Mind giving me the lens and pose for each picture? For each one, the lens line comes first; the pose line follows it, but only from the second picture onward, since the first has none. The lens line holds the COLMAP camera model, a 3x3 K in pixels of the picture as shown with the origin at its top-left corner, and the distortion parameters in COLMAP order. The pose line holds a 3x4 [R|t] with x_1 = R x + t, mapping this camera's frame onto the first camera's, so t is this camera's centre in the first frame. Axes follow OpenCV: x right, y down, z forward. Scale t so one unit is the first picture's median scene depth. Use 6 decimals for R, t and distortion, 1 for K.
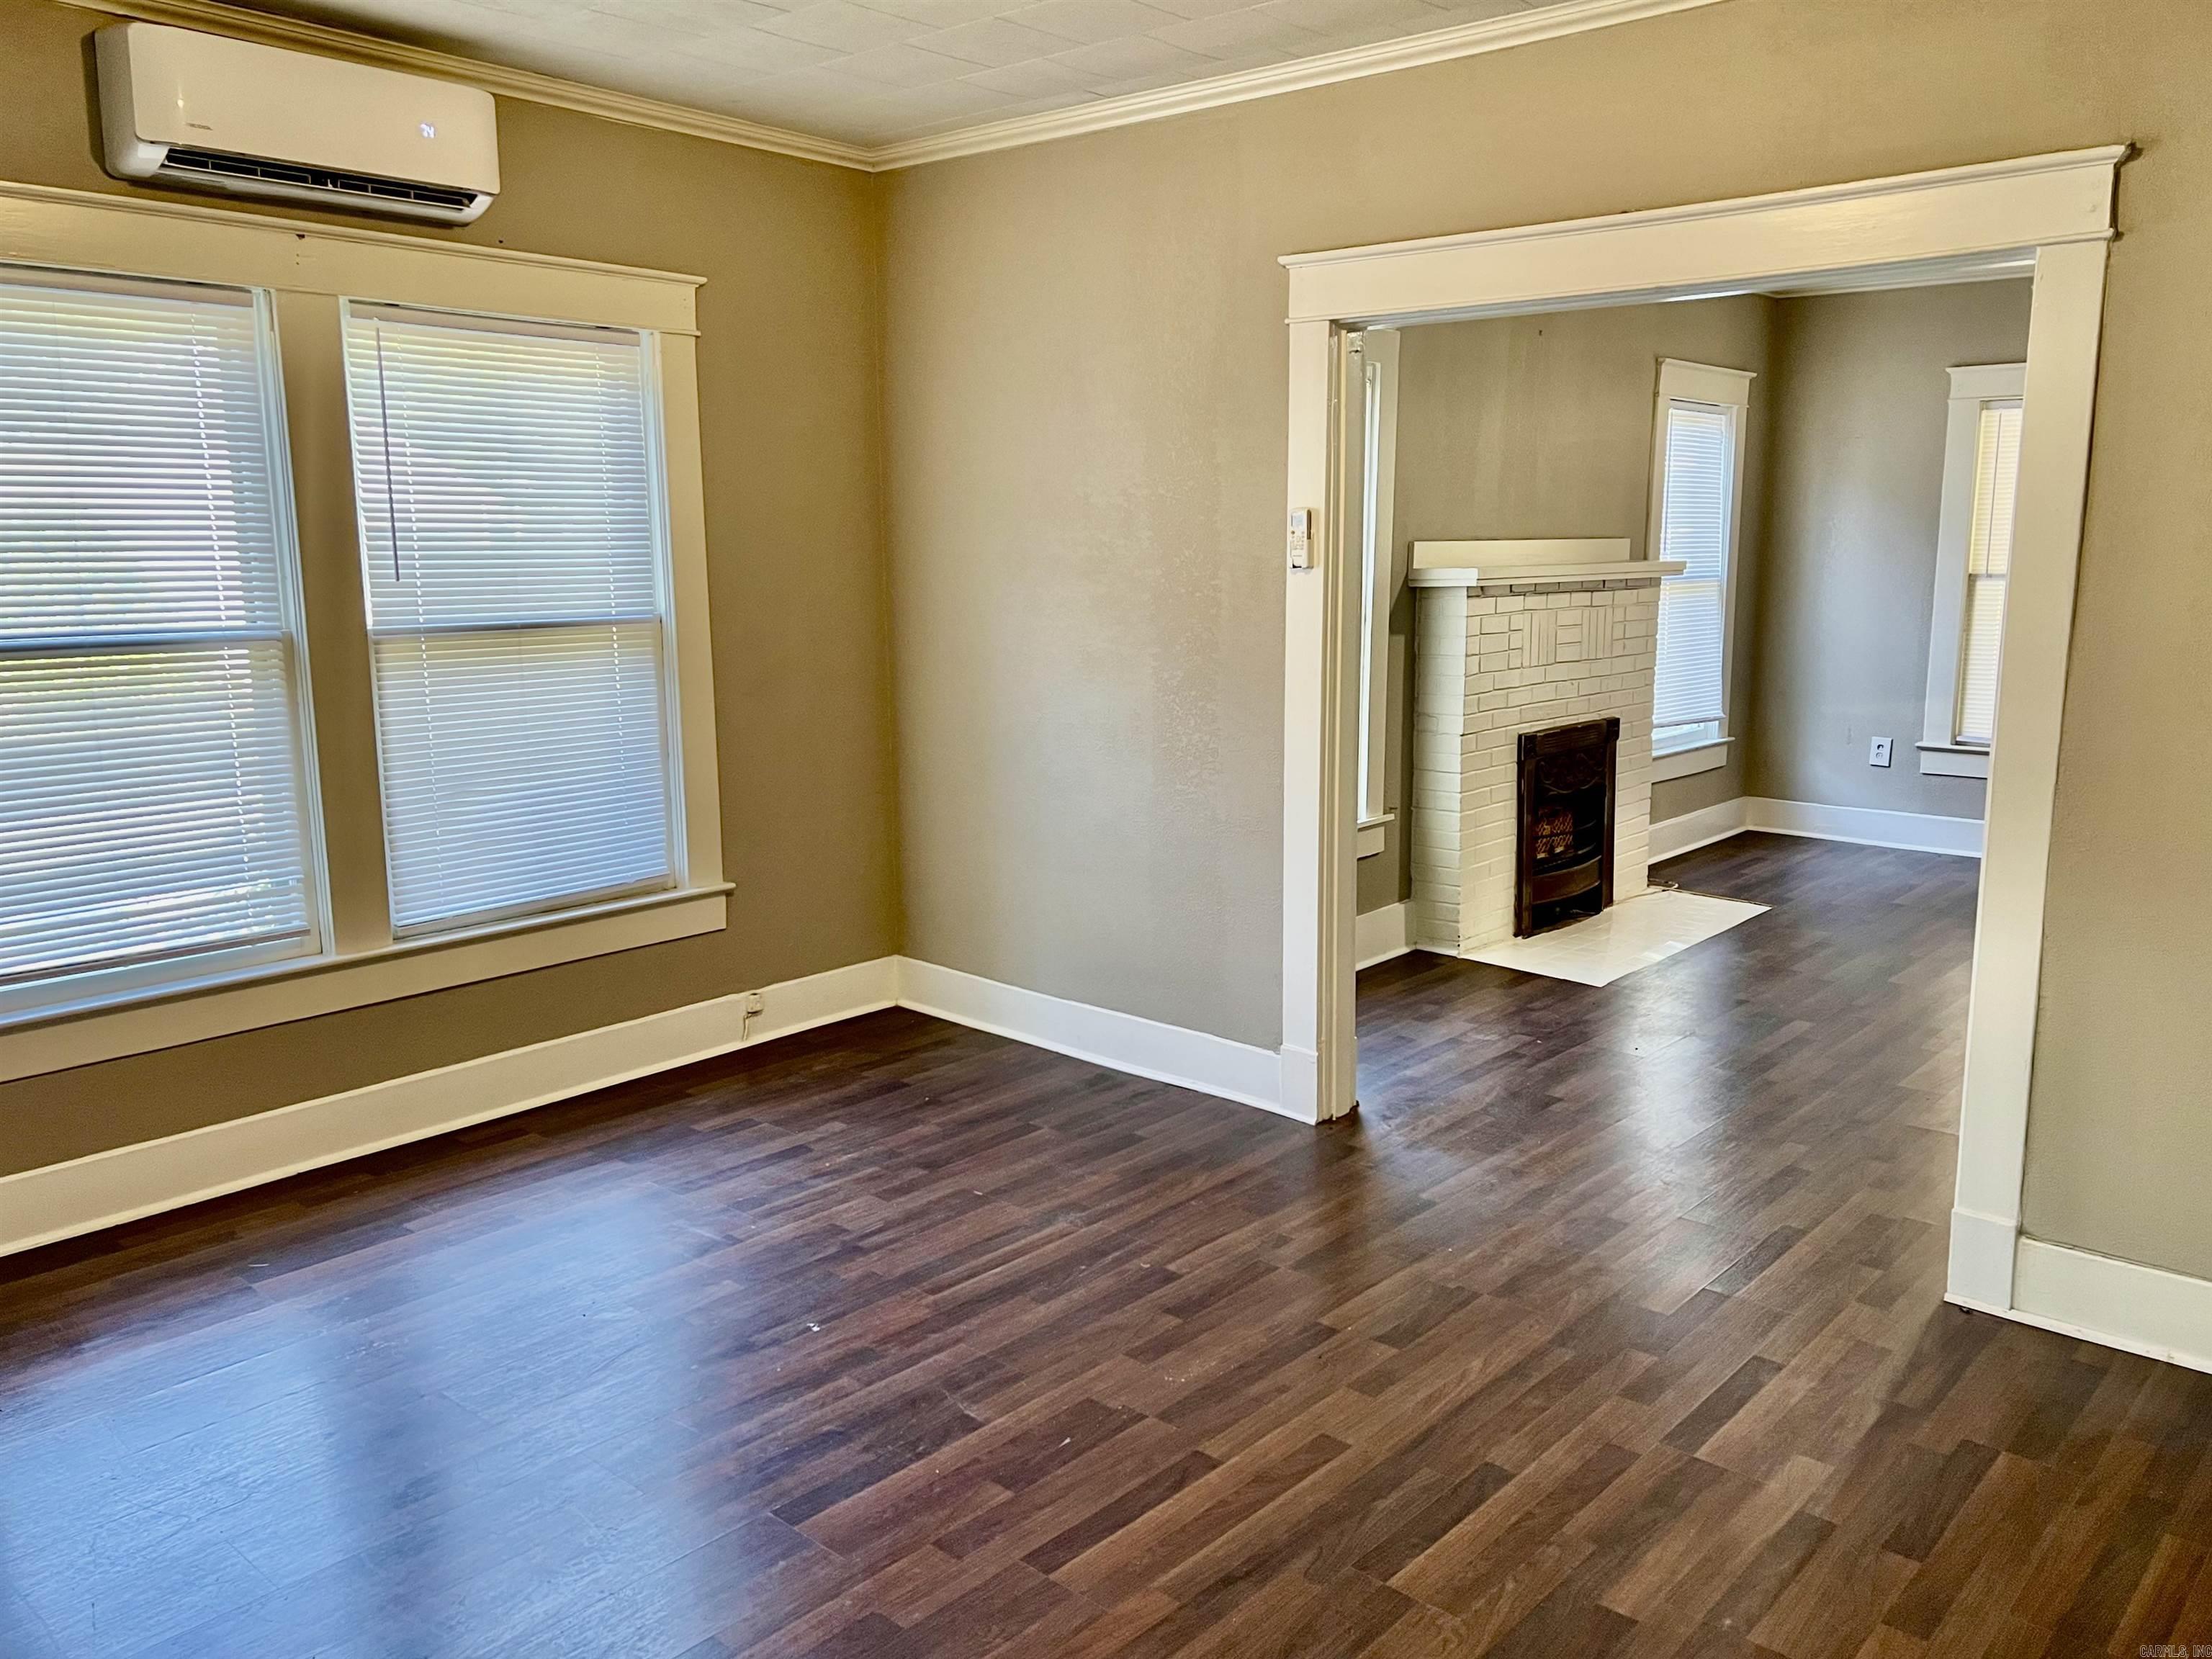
lens RADIAL K [[1683.0, 0, 1111.6], [0, 1683.0, 810.2], [0, 0, 1]] dist [0.022793, -0.012228]
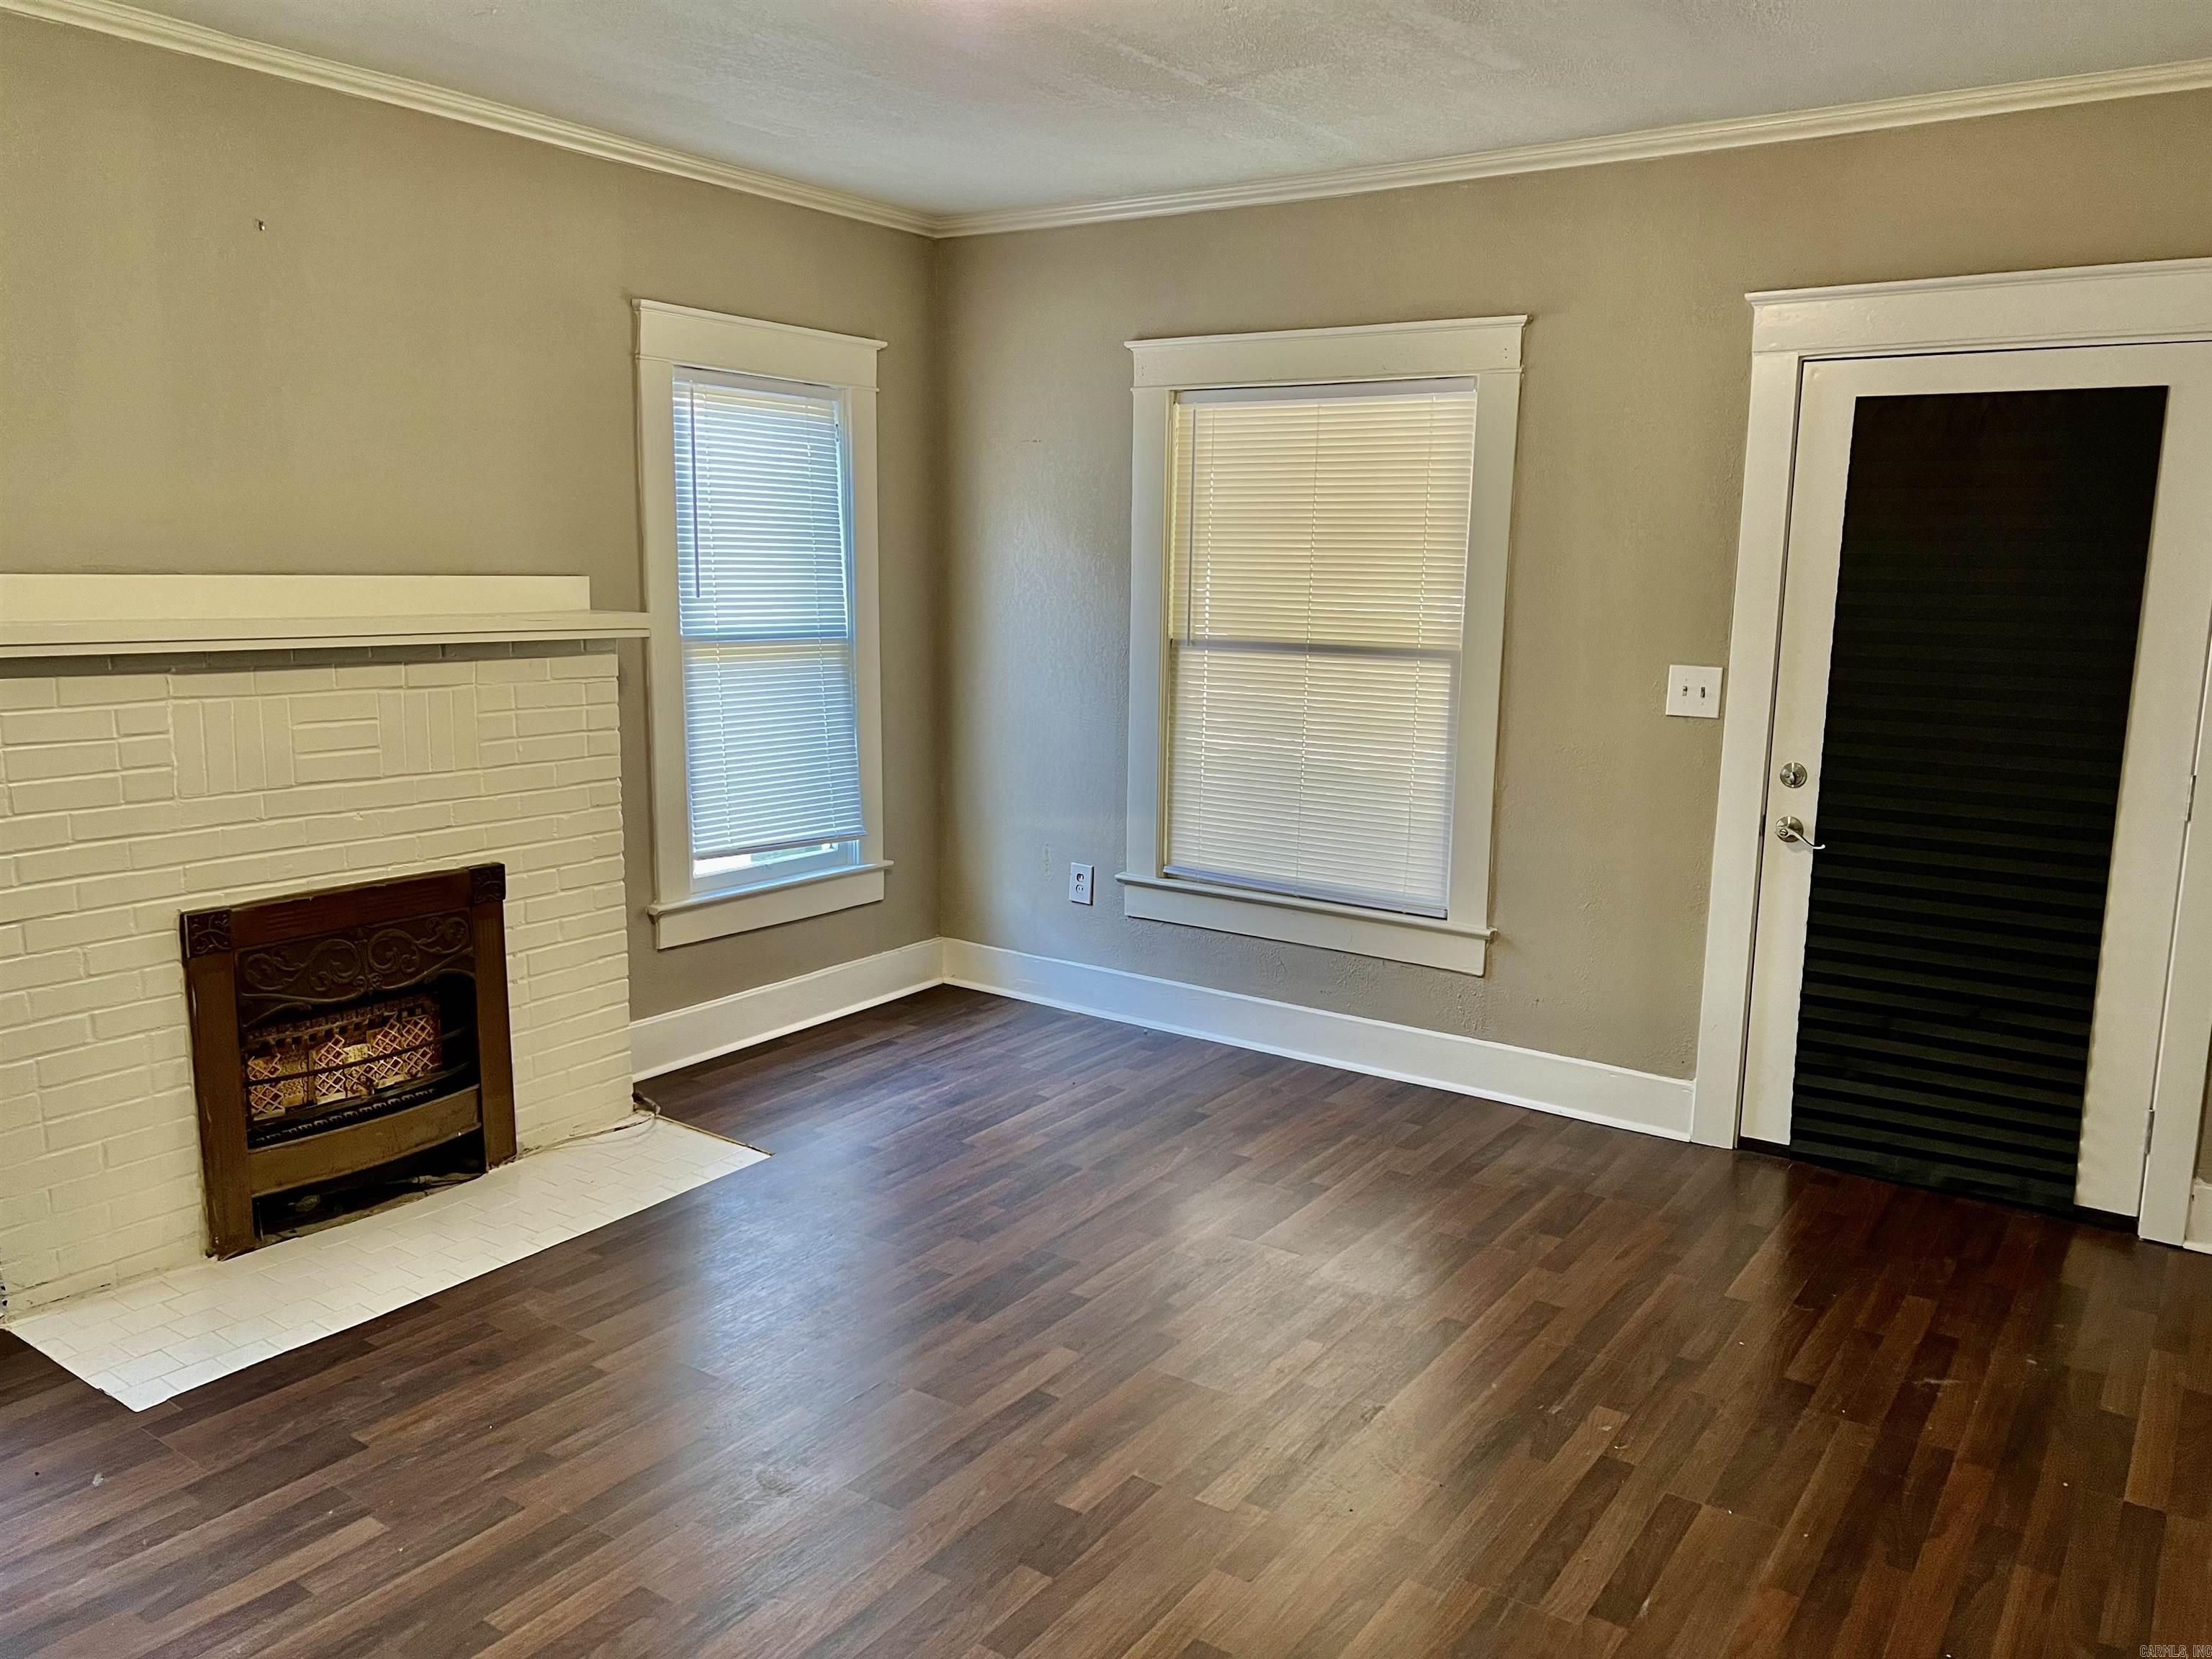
lens RADIAL K [[1683.0, 0, 1102.9], [0, 1683.0, 816.8], [0, 0, 1]] dist [0.022793, -0.012228]
pose [[0.990368, 0.002470, 0.138441, 0.404176], [-0.001227, 0.999958, -0.009067, -0.062099], [-0.138457, 0.008810, 0.990329, 0.329441]]
